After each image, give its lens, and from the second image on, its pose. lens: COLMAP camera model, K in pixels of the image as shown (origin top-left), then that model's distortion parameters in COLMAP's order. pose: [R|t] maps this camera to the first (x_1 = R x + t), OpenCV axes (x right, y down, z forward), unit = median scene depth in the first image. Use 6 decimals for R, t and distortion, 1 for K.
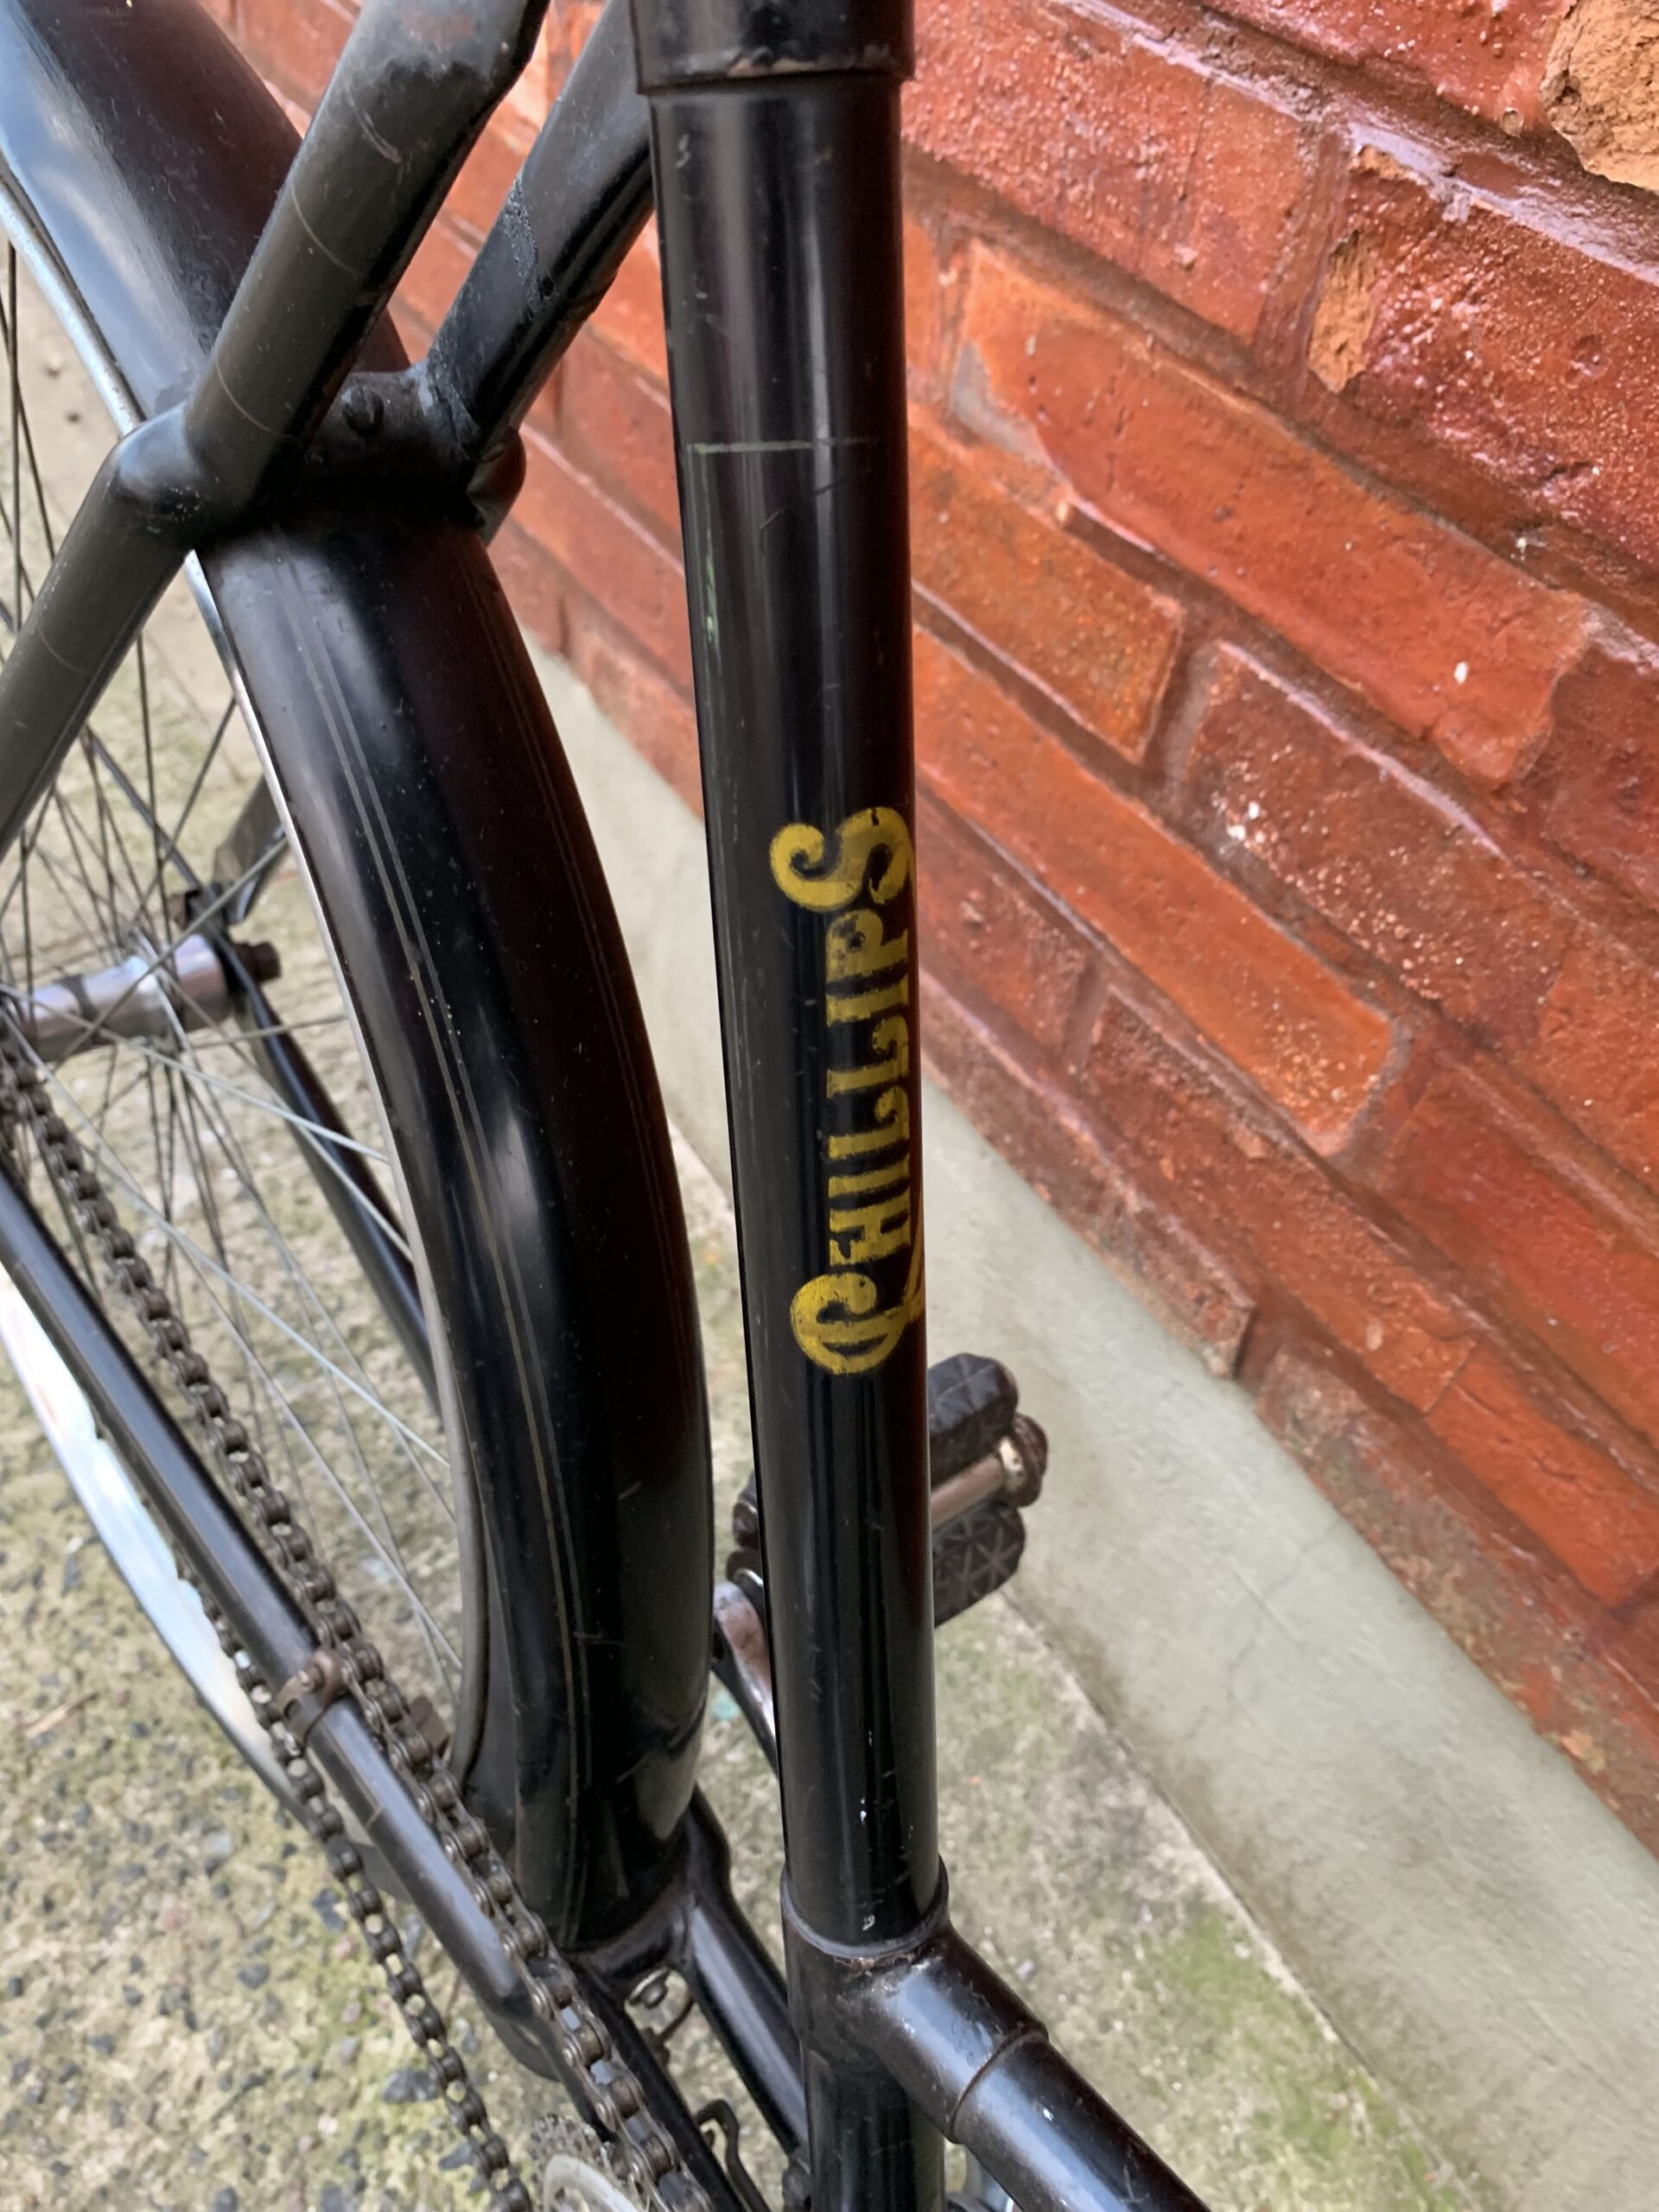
lens RADIAL K [[1716.3, 0, 789.3], [0, 1716.3, 1089.9], [0, 0, 1]] dist [0.007180, -0.010847]
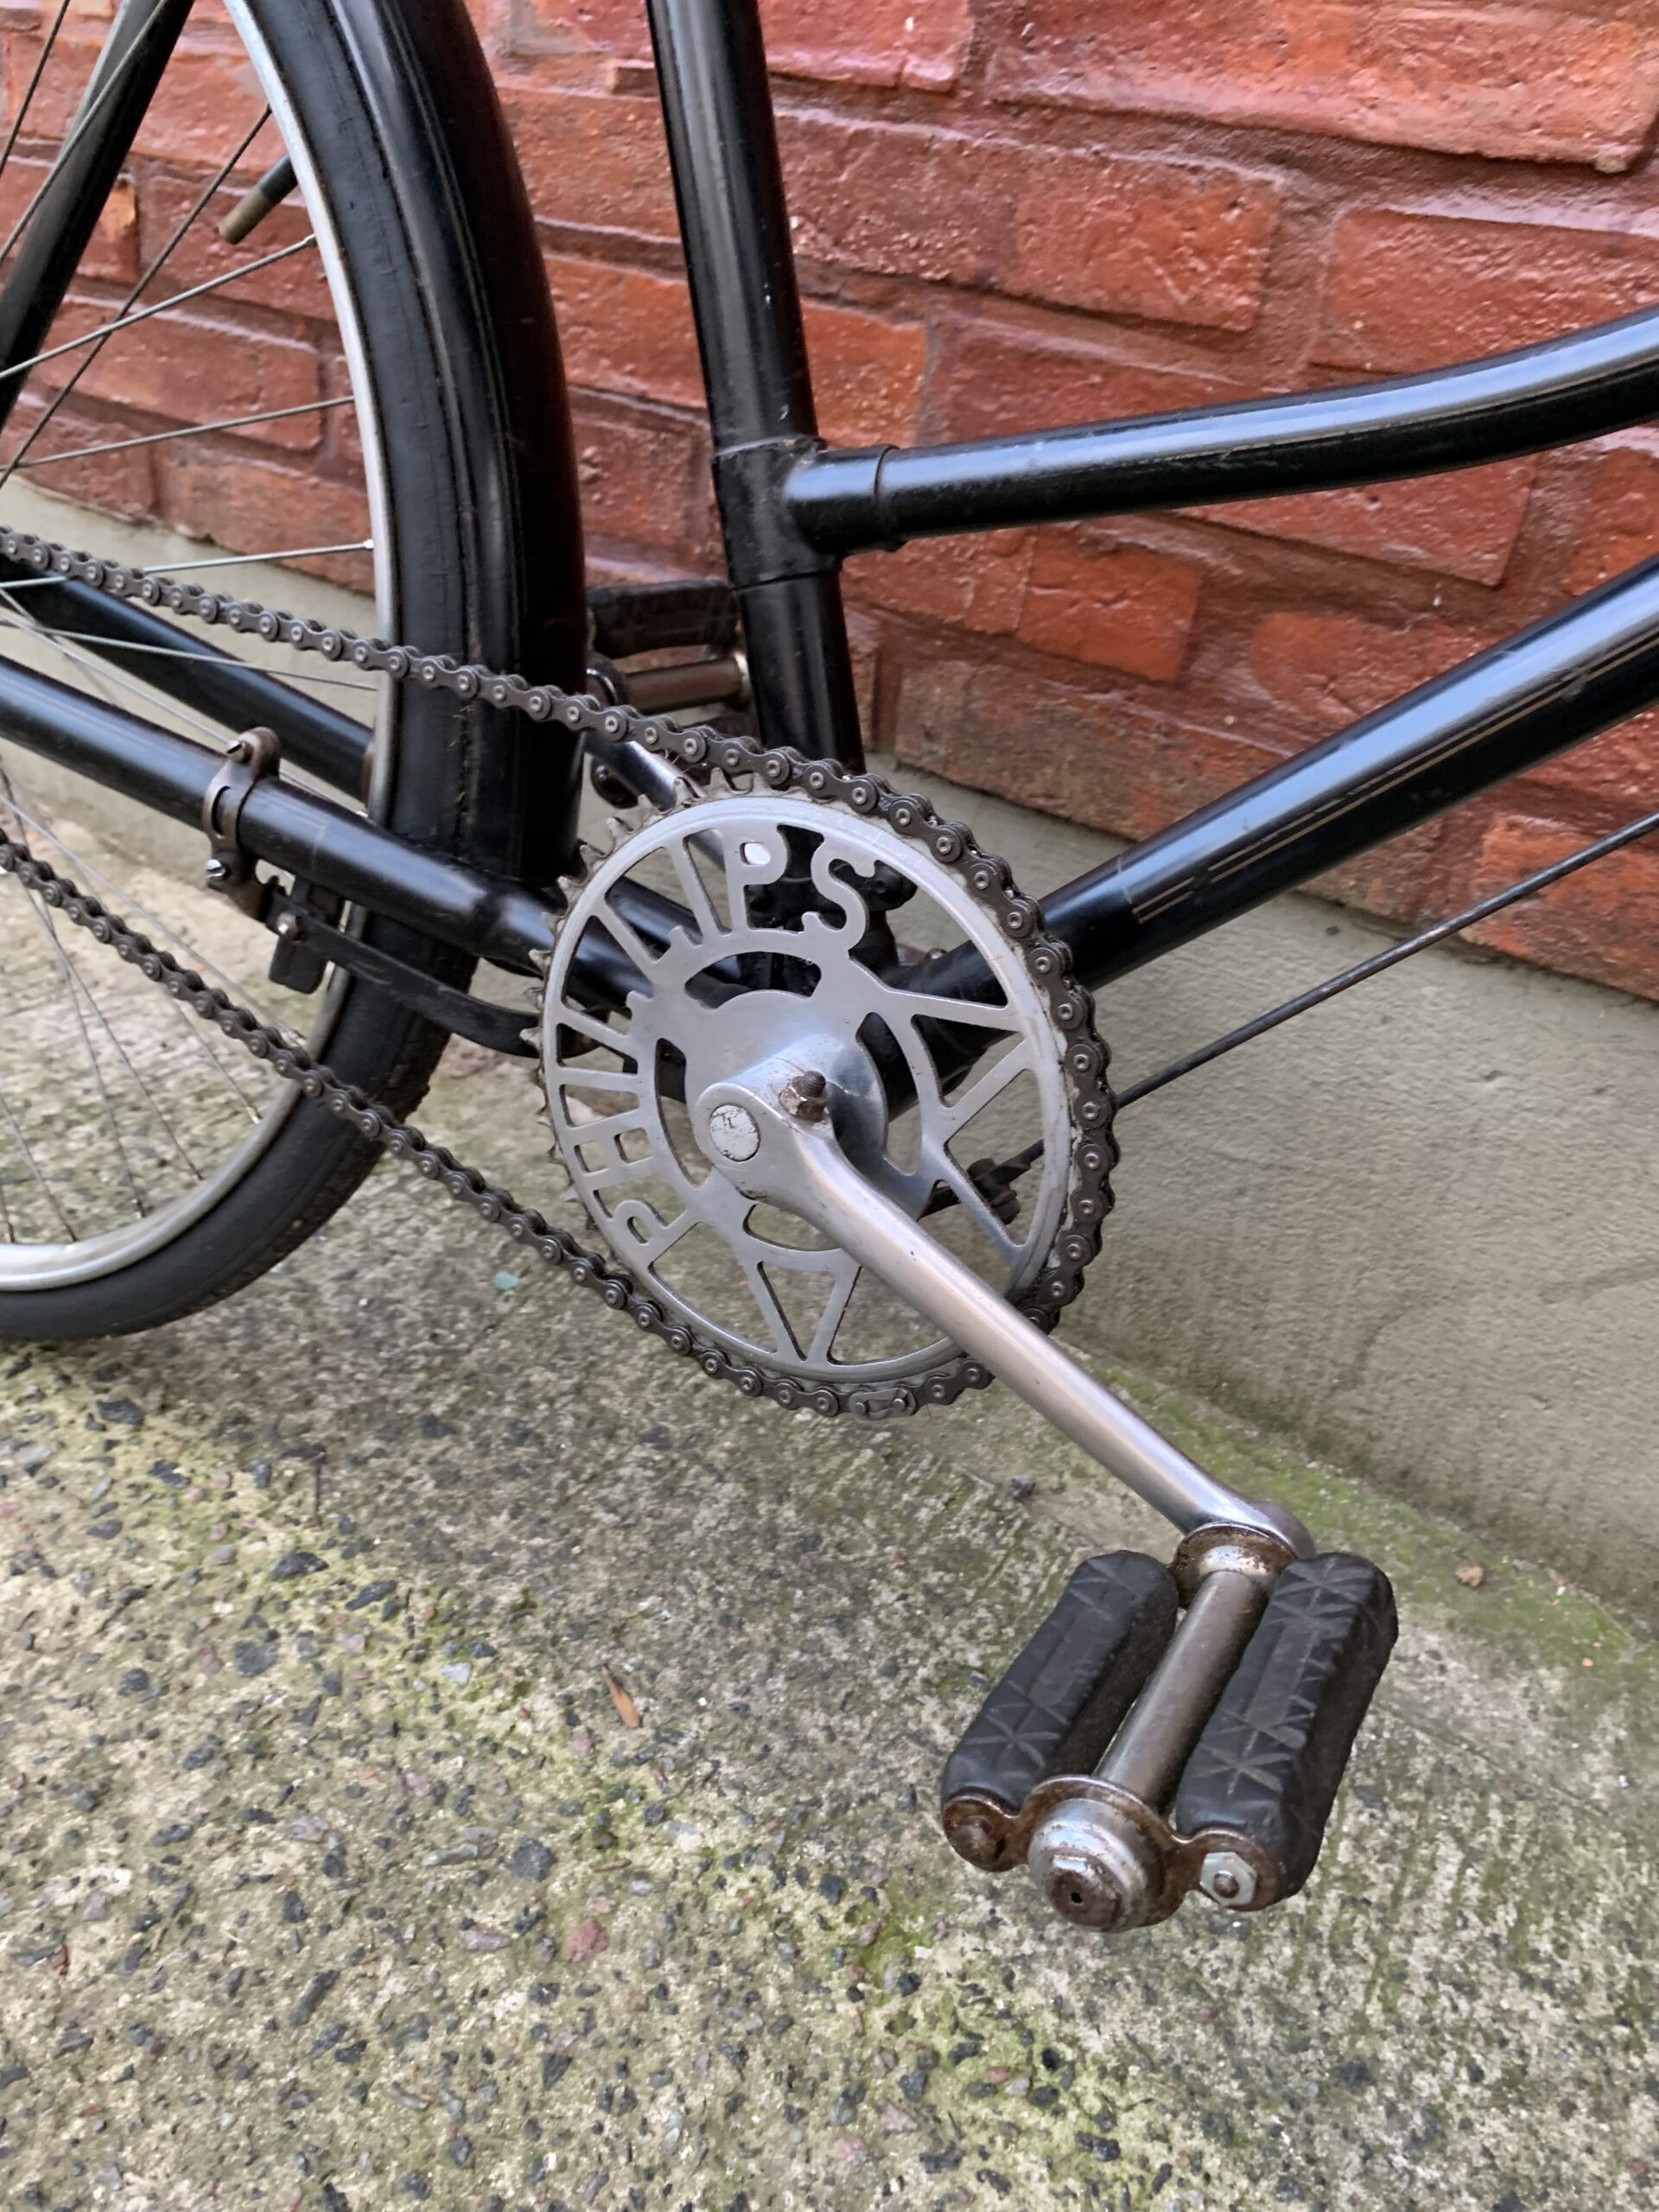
lens RADIAL K [[1716.3, 0, 808.8], [0, 1716.3, 1095.7], [0, 0, 1]] dist [0.007180, -0.010847]
pose [[0.926918, -0.169111, 0.334999, -0.240442], [0.247043, 0.946960, -0.205515, 0.618006], [-0.282476, 0.273255, 0.919532, -0.087885]]
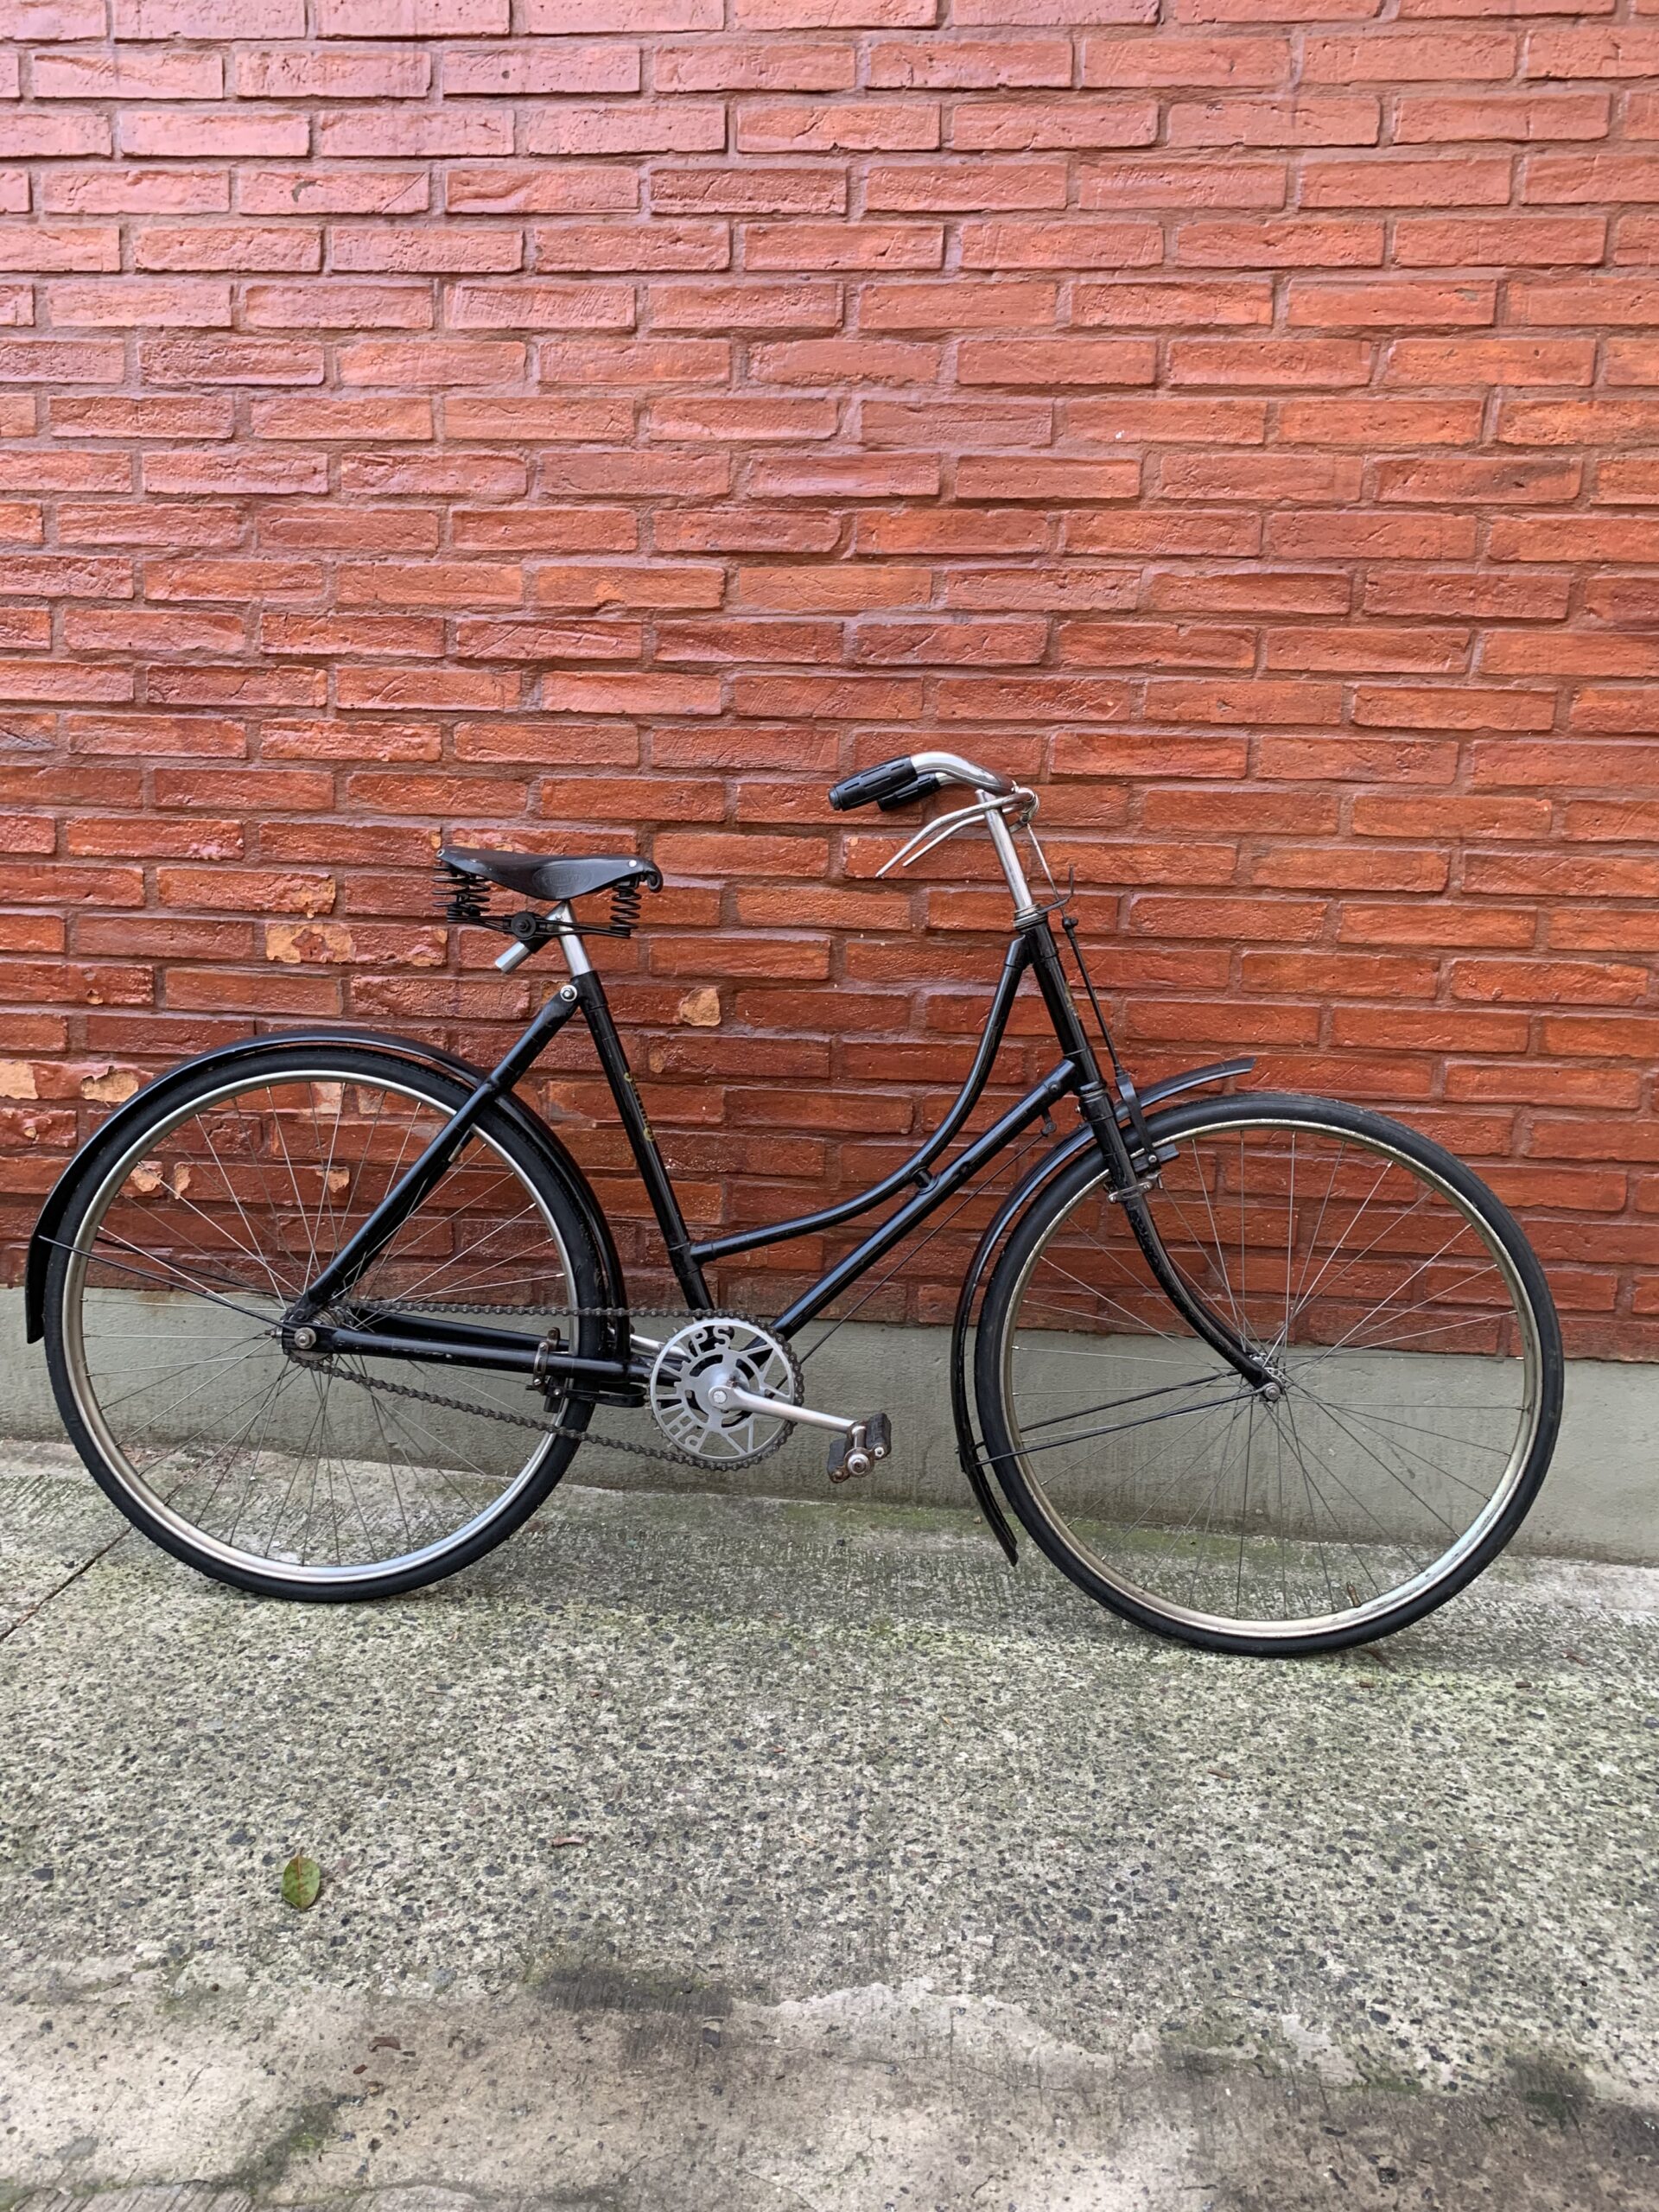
lens RADIAL K [[1716.3, 0, 863.4], [0, 1716.3, 1037.7], [0, 0, 1]] dist [0.007180, -0.010847]
pose [[0.602333, -0.175982, 0.778605, -2.212671], [0.587341, 0.758254, -0.282987, 0.897257], [-0.540579, 0.627759, 0.560083, -1.553011]]
